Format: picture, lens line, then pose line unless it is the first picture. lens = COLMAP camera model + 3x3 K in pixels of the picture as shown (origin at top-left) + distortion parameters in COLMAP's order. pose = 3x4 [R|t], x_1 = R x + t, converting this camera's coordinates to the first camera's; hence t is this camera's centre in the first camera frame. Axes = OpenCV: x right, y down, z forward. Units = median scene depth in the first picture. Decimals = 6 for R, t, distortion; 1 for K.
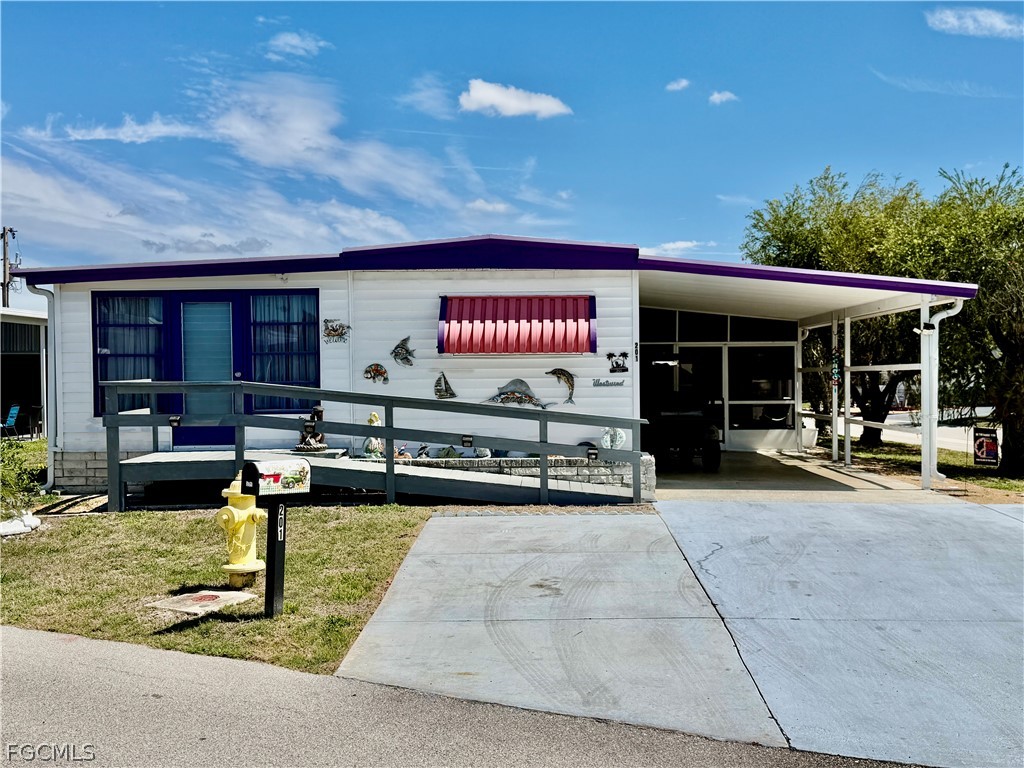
lens RADIAL K [[1149.0, 0, 508.6], [0, 1149.0, 379.0], [0, 0, 1]] dist [0.082457, 0.000000]
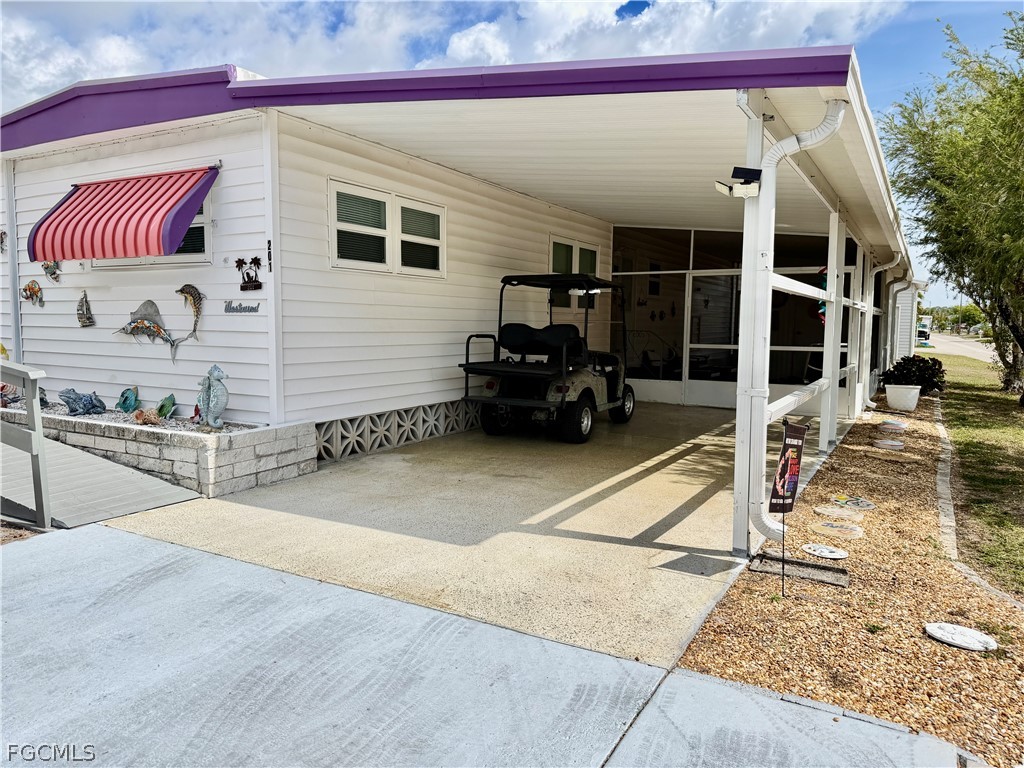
lens RADIAL K [[704.3, 0, 509.6], [0, 704.3, 378.5], [0, 0, 1]] dist [0.058276, -0.001668]
pose [[0.895095, 0.051507, -0.442889, 0.394752], [-0.019175, 0.996833, 0.077177, 0.009436], [0.445462, -0.060588, 0.893248, 0.723946]]
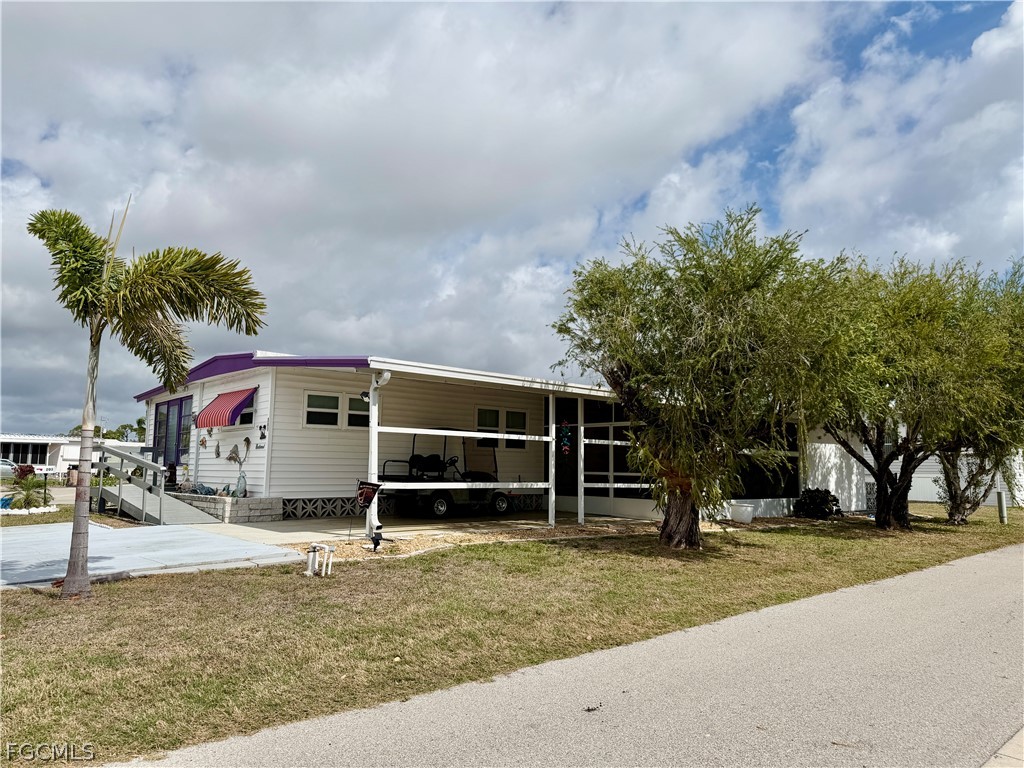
lens RADIAL K [[704.3, 0, 512.6], [0, 704.3, 385.8], [0, 0, 1]] dist [0.058276, -0.001668]
pose [[0.708625, -0.067728, -0.702327, 0.950554], [-0.022009, 0.992776, -0.117943, 0.025978], [0.705242, 0.099035, 0.702016, 0.596747]]
